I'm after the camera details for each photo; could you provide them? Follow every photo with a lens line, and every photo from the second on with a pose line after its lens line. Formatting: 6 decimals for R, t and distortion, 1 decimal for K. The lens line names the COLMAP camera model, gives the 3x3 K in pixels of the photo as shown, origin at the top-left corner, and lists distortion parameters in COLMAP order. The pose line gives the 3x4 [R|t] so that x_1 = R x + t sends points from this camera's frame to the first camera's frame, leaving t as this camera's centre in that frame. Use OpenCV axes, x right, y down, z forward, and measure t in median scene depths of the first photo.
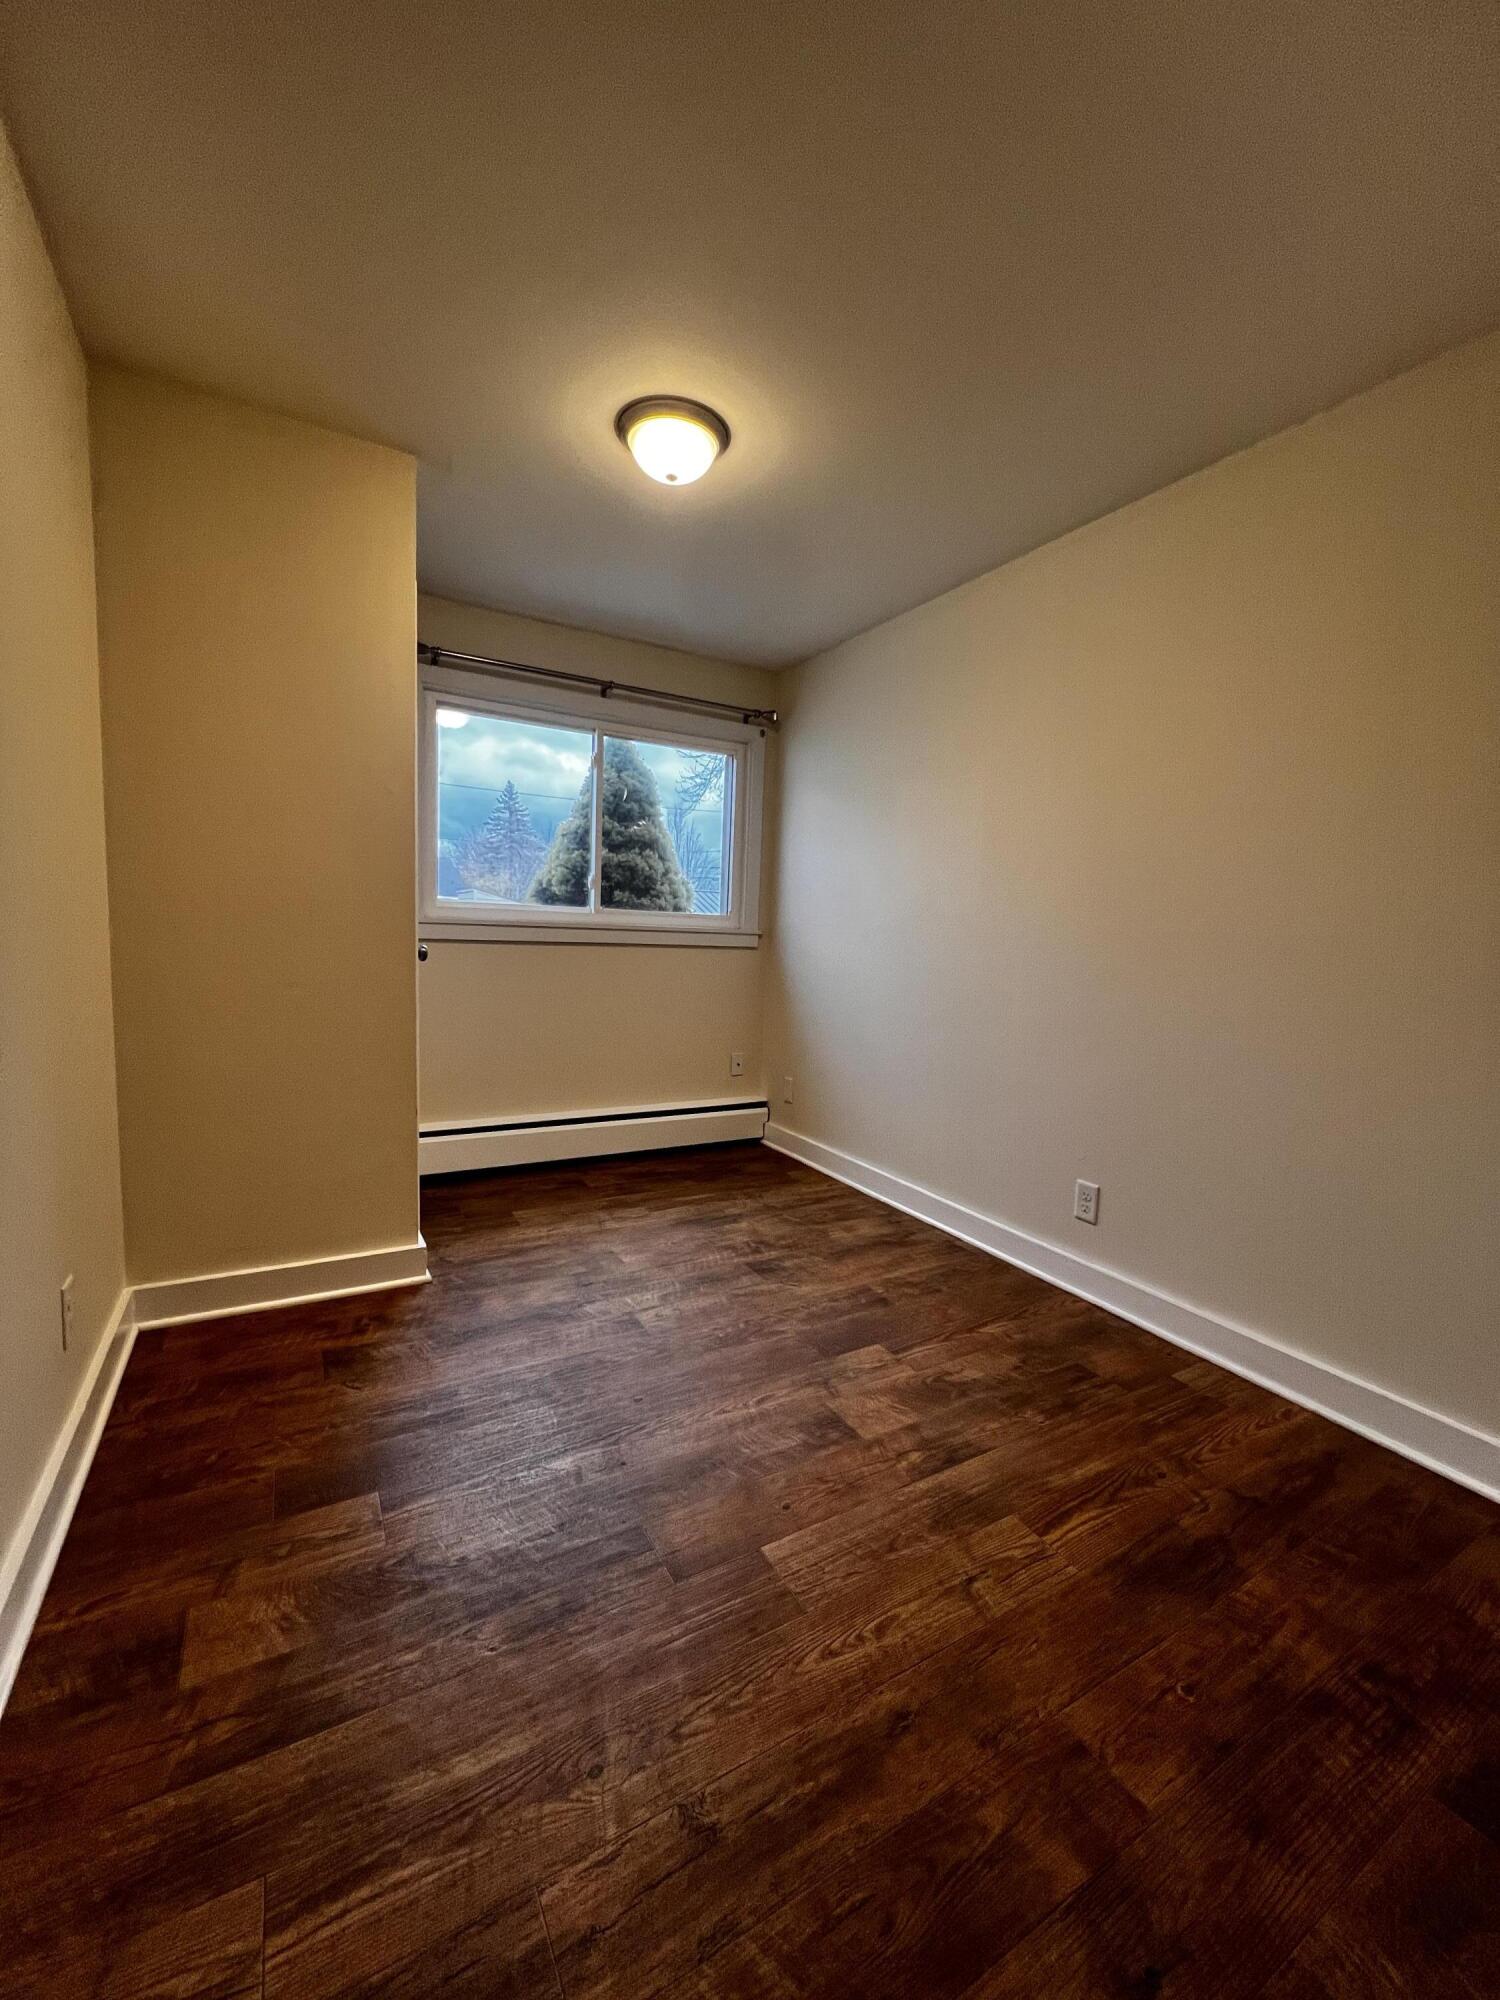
lens RADIAL K [[799.5, 0, 749.9], [0, 799.5, 1006.7], [0, 0, 1]] dist [-0.000776, 0.000168]
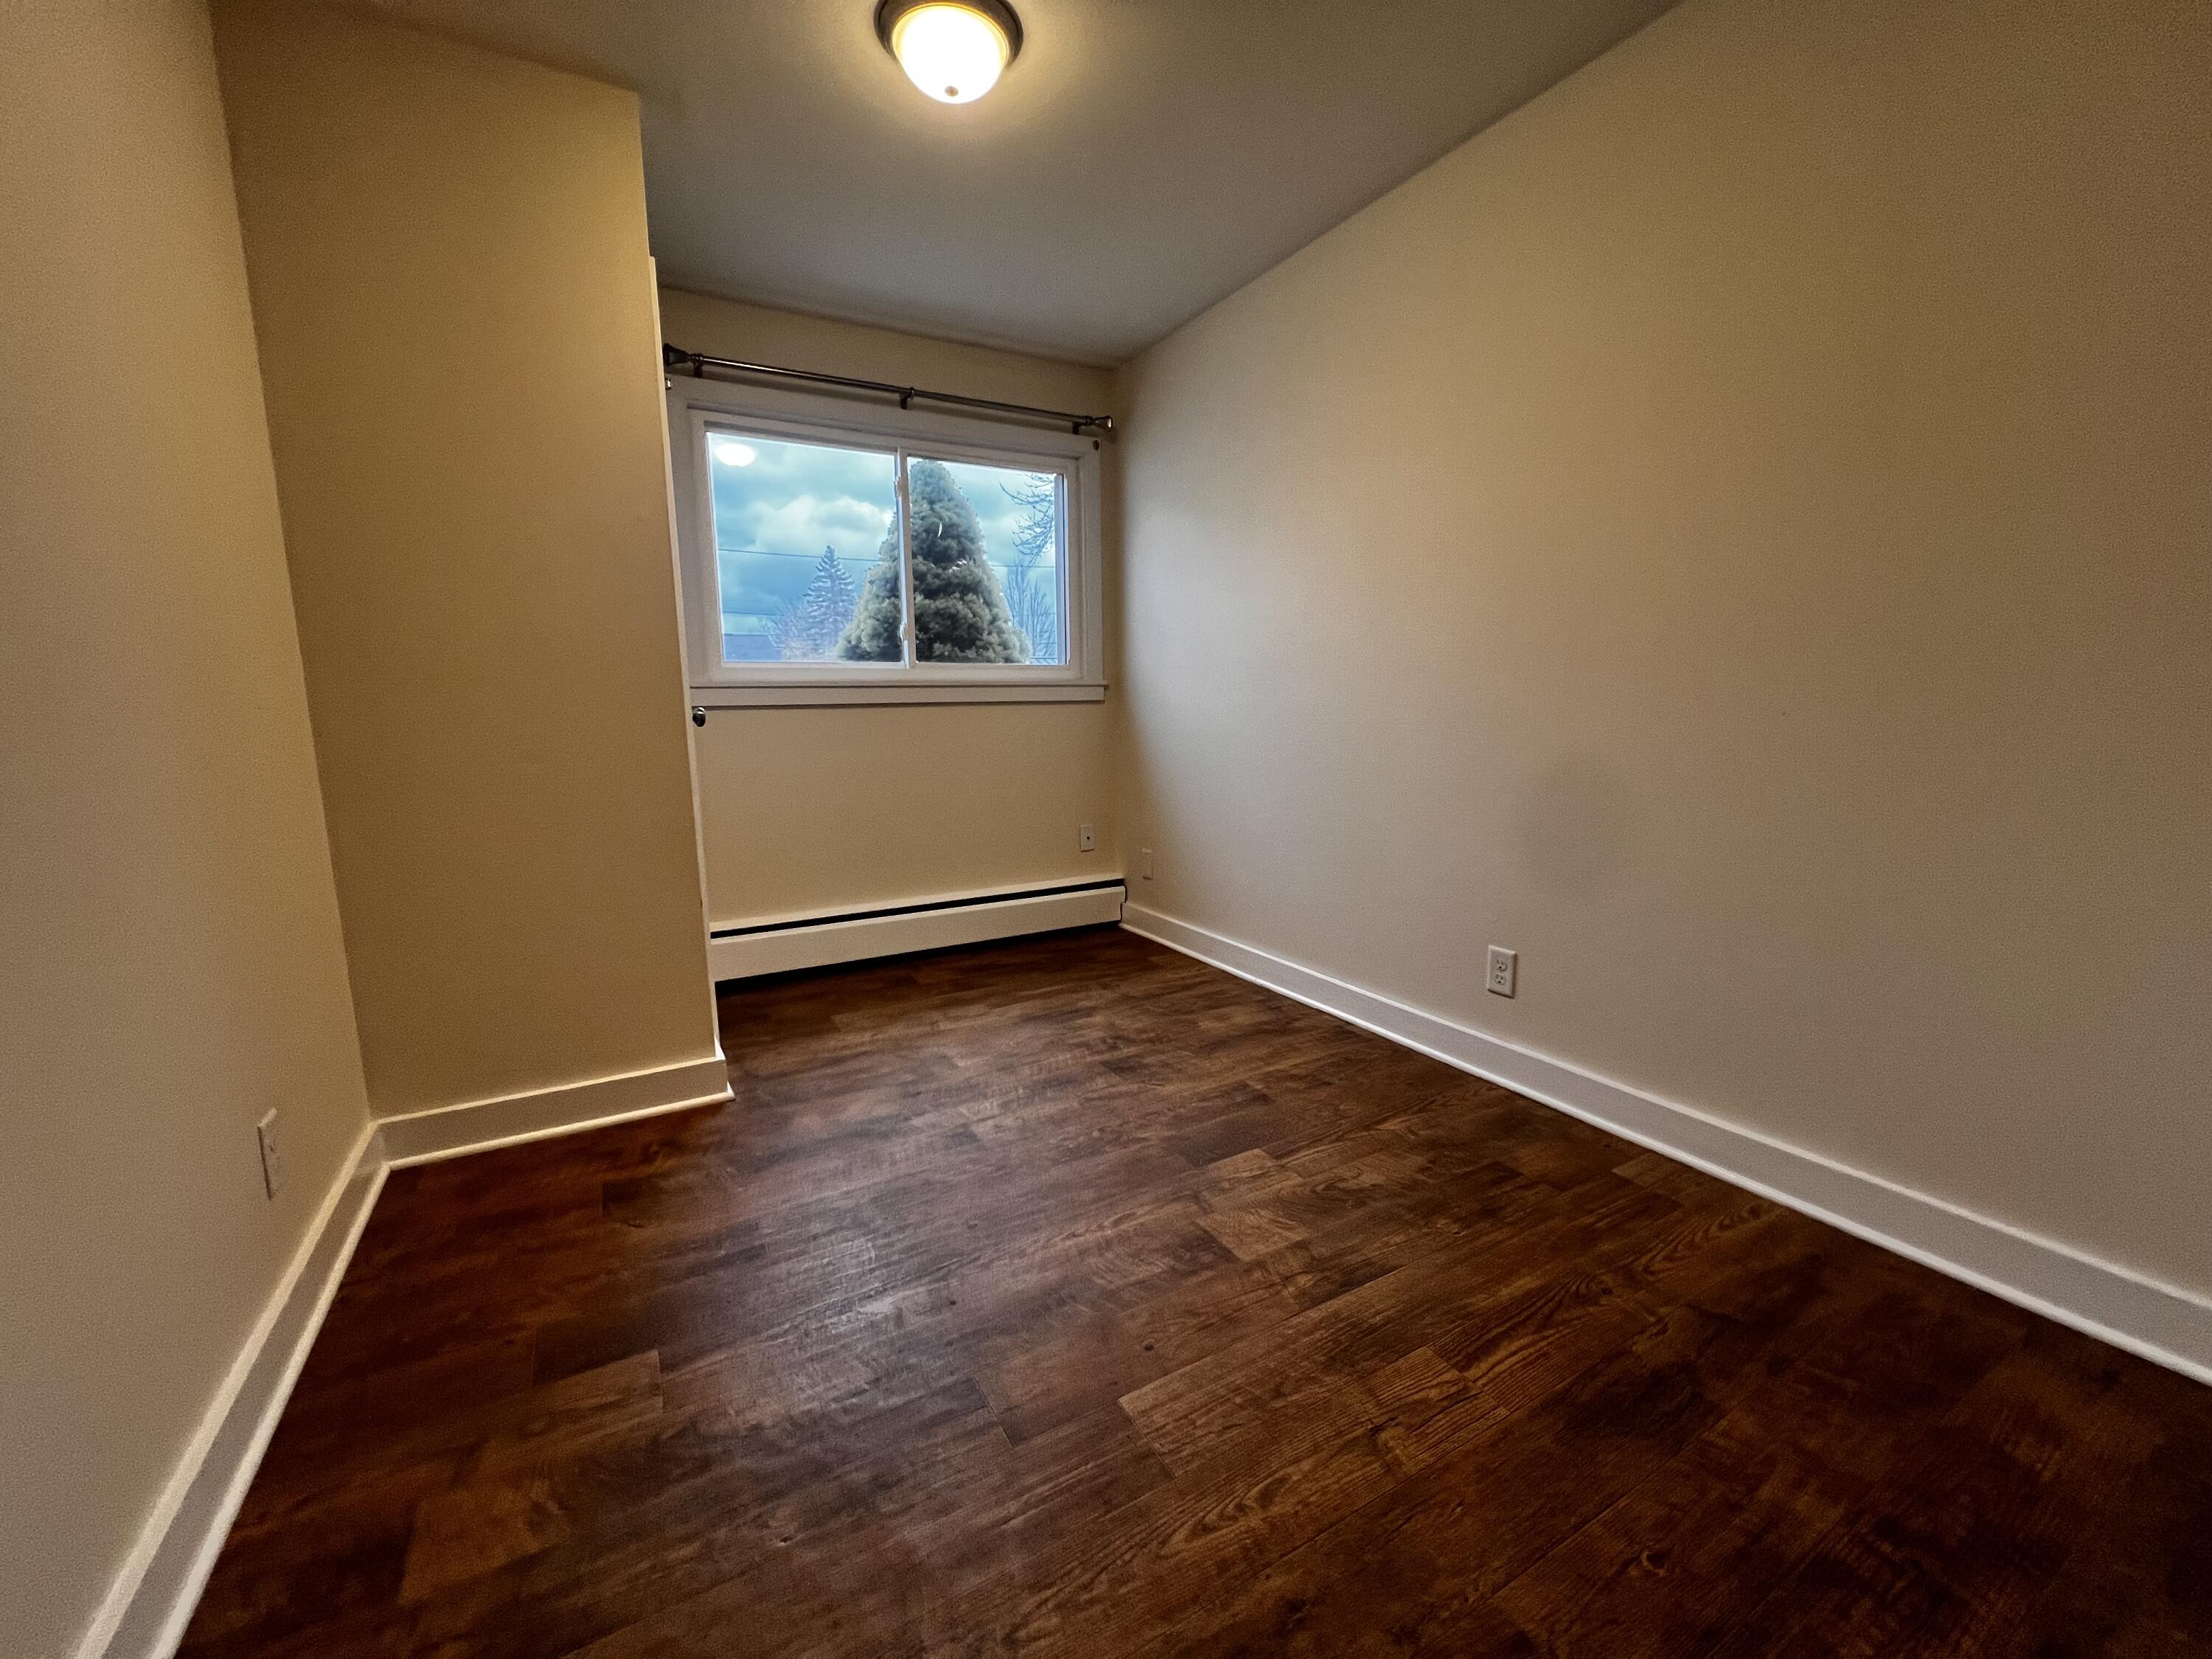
lens RADIAL K [[884.2, 0, 1095.9], [0, 884.2, 832.1], [0, 0, 1]] dist [-0.000776, 0.000168]
pose [[0.998528, -0.050093, -0.020797, 0.032535], [0.051091, 0.997410, 0.050622, 0.041907], [0.018208, -0.051610, 0.998501, 0.104013]]
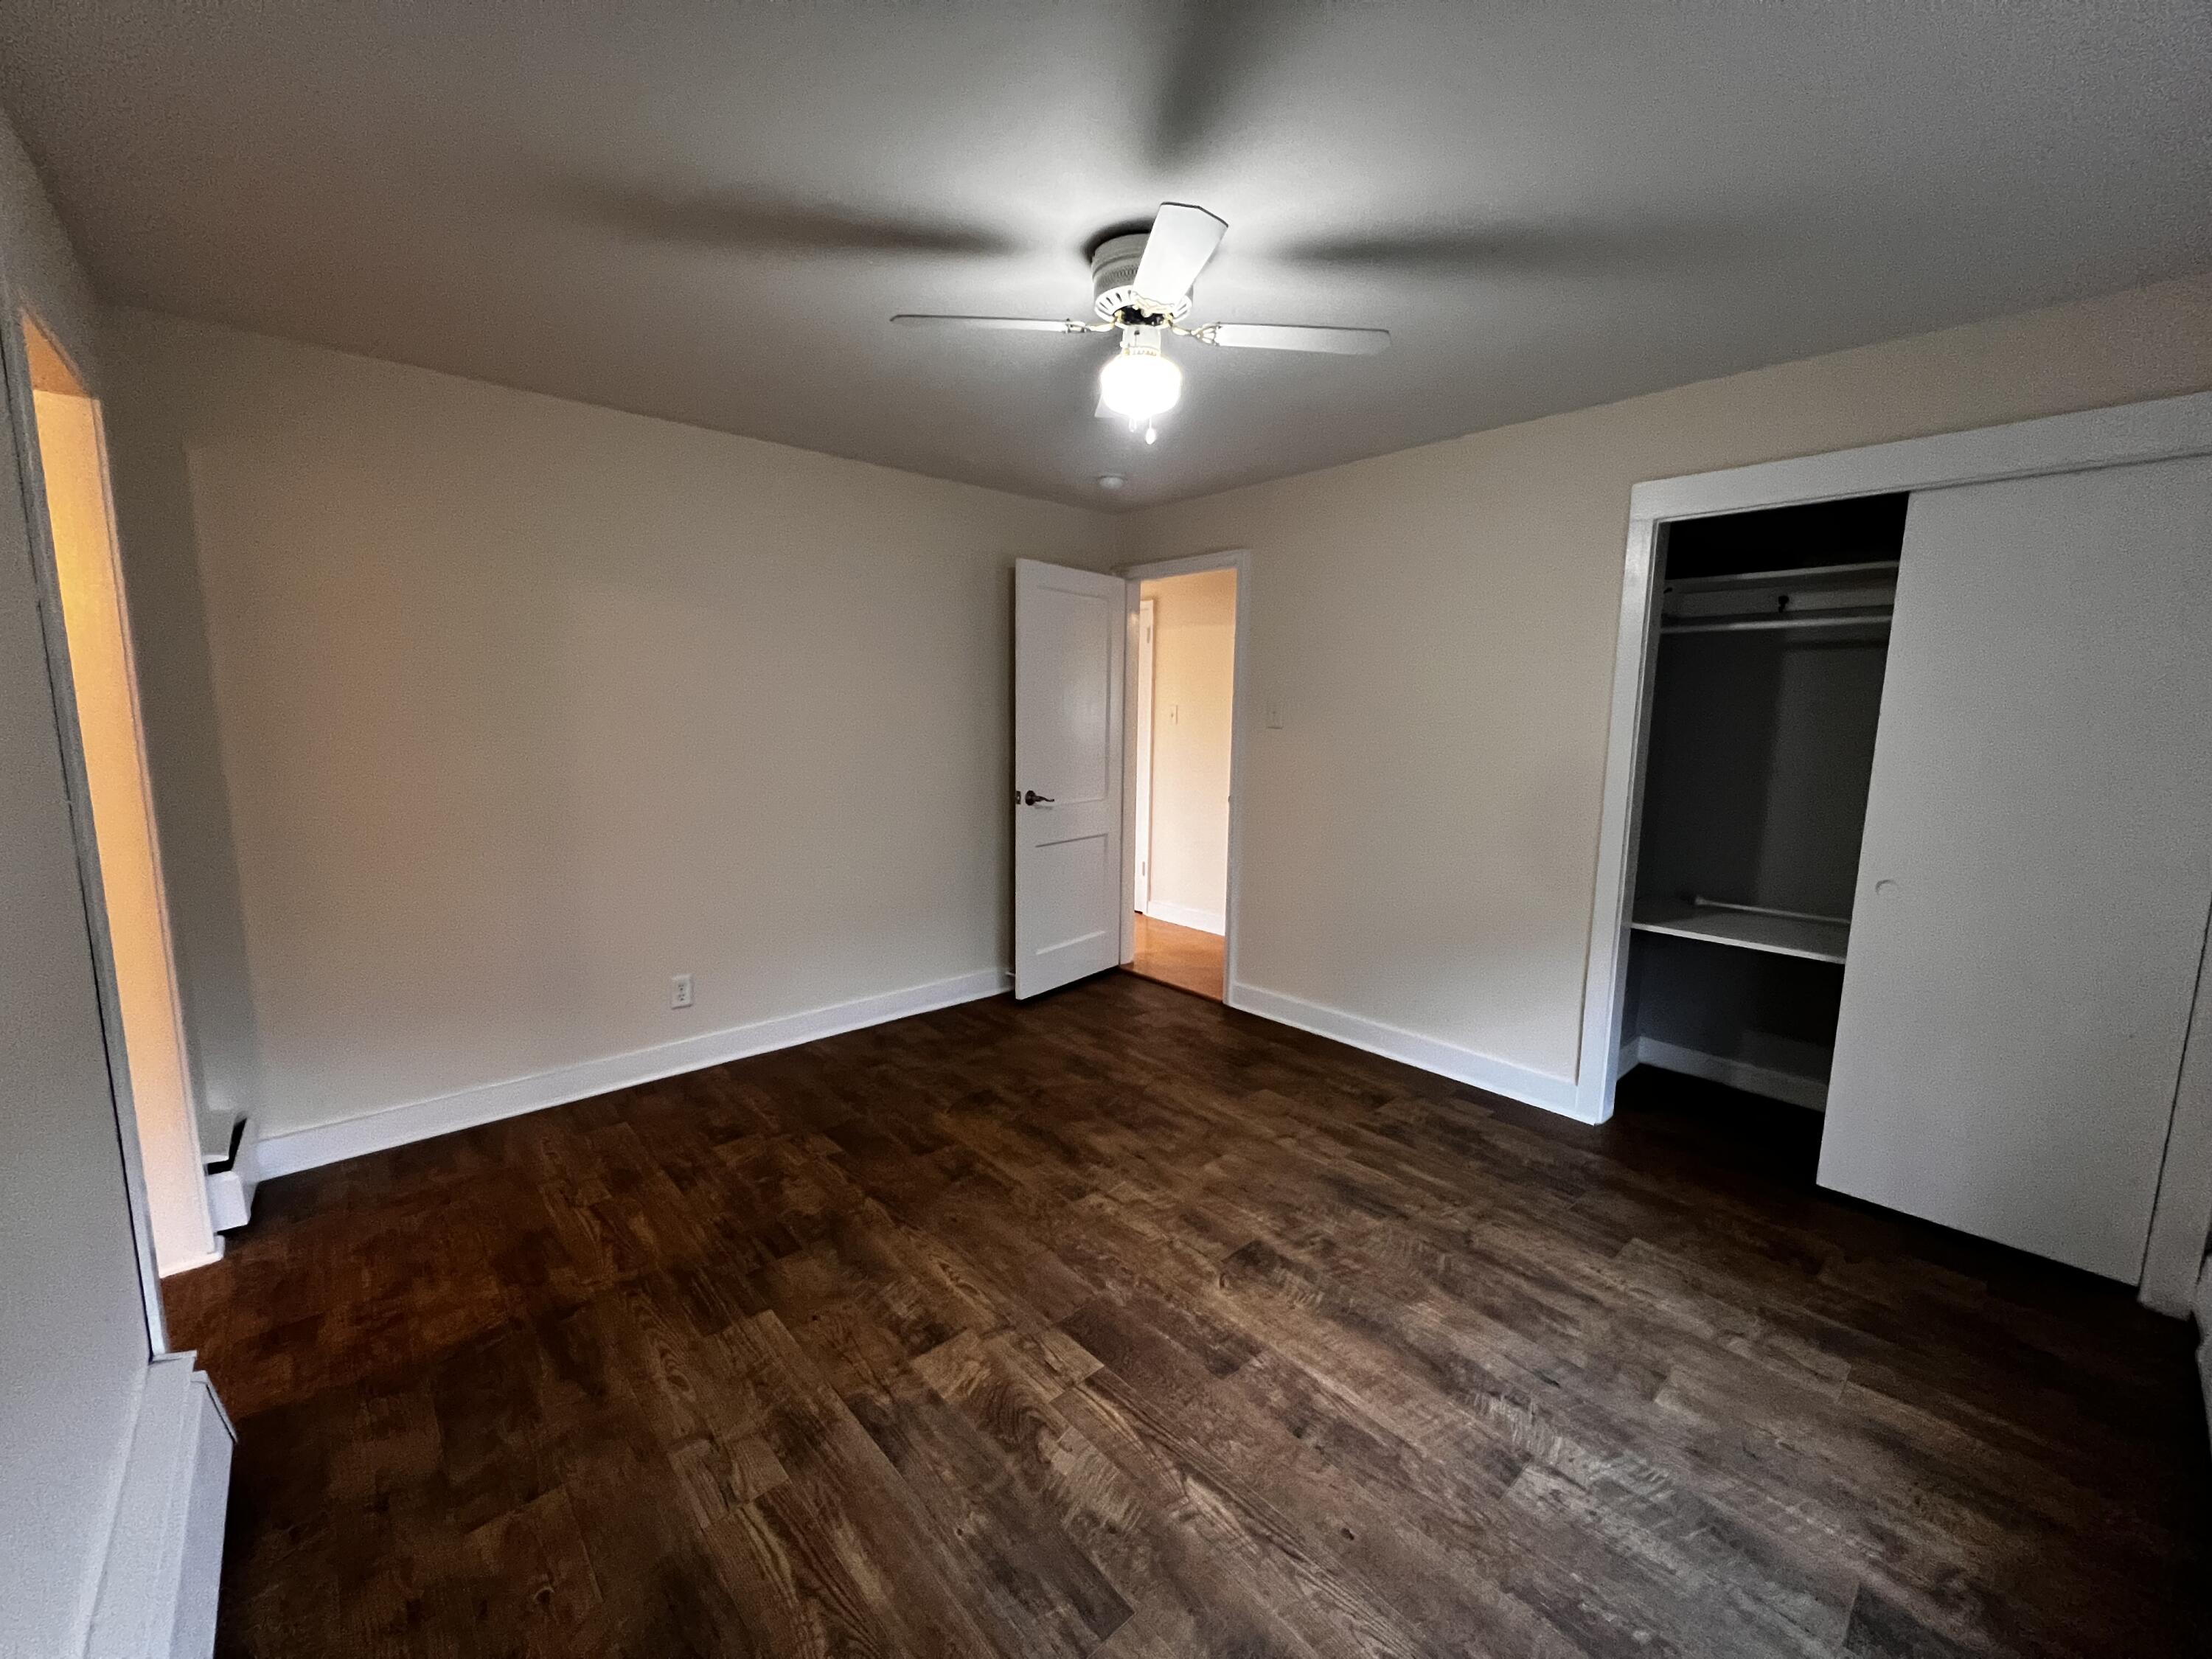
lens RADIAL K [[884.2, 0, 1095.9], [0, 884.2, 832.1], [0, 0, 1]] dist [-0.000776, 0.000168]
pose [[0.198644, 0.100968, -0.974857, 1.192917], [-0.096865, 0.991832, 0.082988, -0.215661], [0.975273, 0.077945, 0.206801, 0.959970]]
